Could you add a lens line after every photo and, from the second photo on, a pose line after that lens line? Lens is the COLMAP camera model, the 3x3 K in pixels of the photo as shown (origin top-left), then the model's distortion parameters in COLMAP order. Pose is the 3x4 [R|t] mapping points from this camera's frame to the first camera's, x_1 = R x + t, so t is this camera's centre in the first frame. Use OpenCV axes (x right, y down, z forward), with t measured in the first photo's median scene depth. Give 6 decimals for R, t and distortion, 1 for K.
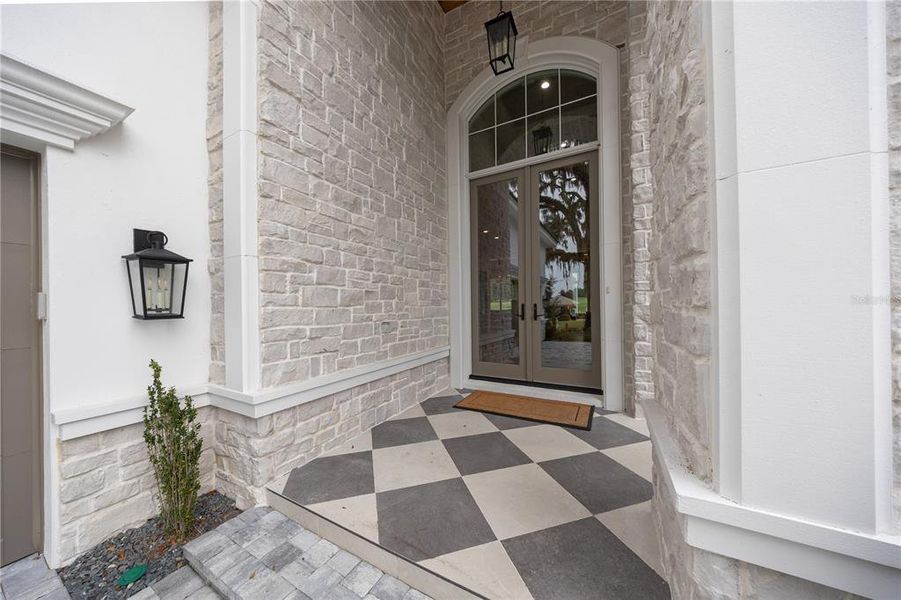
lens RADIAL K [[292.6, 0, 449.2], [0, 292.6, 306.7], [0, 0, 1]] dist [0.000248, -0.000109]
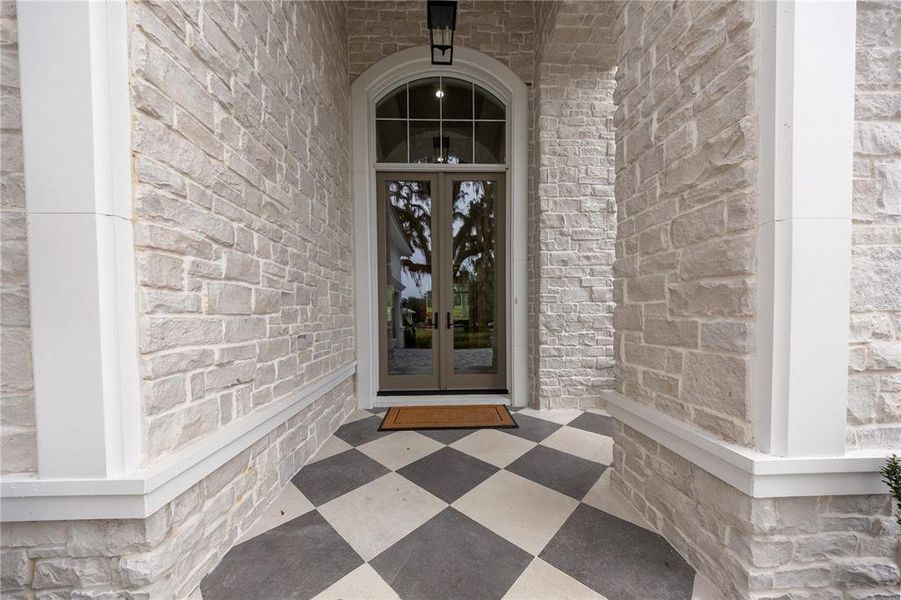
lens RADIAL K [[299.7, 0, 450.1], [0, 299.7, 320.4], [0, 0, 1]] dist [-0.001480, -0.000092]
pose [[0.863565, -0.005791, 0.504205, -0.288438], [-0.003239, 0.999850, 0.017031, 0.000662], [-0.504228, -0.016340, 0.863416, 0.152573]]
